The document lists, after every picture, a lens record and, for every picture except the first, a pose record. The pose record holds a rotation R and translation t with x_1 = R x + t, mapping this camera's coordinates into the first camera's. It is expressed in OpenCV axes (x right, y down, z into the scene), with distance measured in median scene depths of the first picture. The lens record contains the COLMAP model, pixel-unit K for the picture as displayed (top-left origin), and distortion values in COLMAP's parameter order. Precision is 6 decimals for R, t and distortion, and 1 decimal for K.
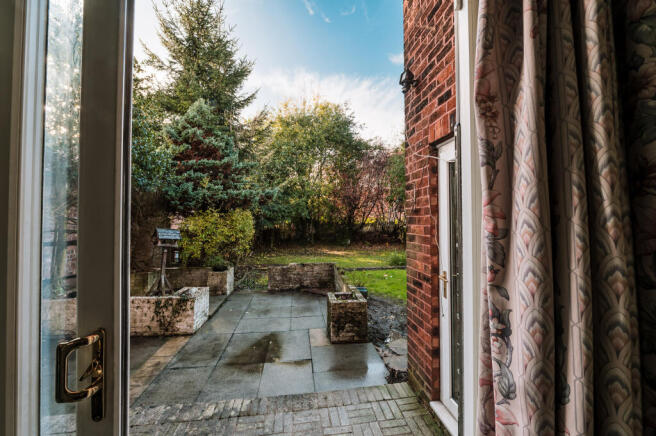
lens RADIAL K [[266.6, 0, 319.2], [0, 266.6, 209.4], [0, 0, 1]] dist [-0.000951, -0.000137]
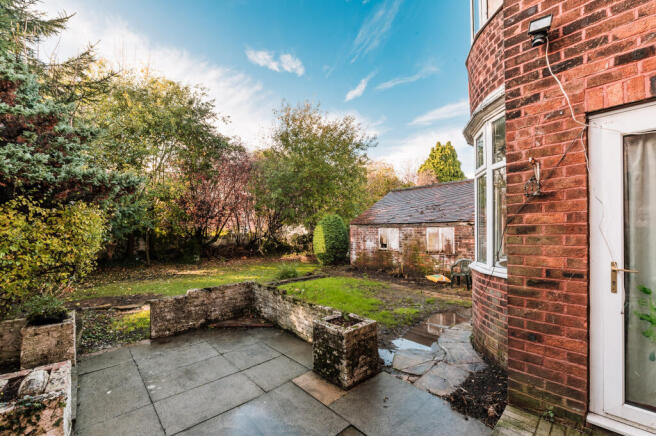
lens RADIAL K [[275.0, 0, 327.3], [0, 275.0, 229.9], [0, 0, 1]] dist [-0.009697, 0.000026]
pose [[0.800719, -0.004122, 0.599026, -0.241552], [-0.011074, 0.999704, 0.021681, 0.036111], [-0.598938, -0.023994, 0.800436, 0.259343]]
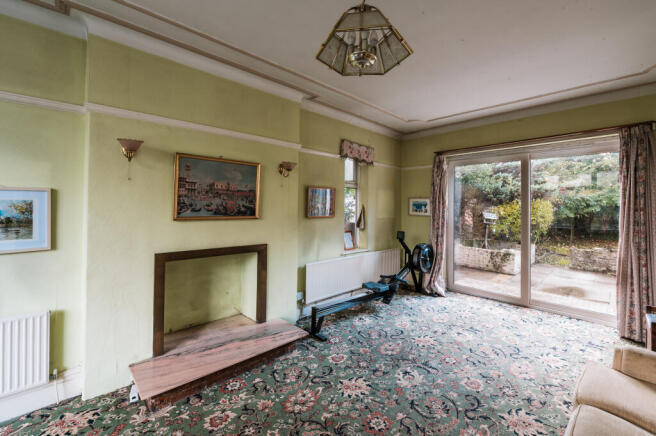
lens RADIAL K [[273.9, 0, 327.2], [0, 273.9, 201.4], [0, 0, 1]] dist [-0.020723, -0.000099]
pose [[0.609810, -0.001077, -0.792547, 0.098736], [0.018750, 0.999739, 0.013068, -0.026432], [0.792326, -0.022829, 0.609671, -0.570800]]
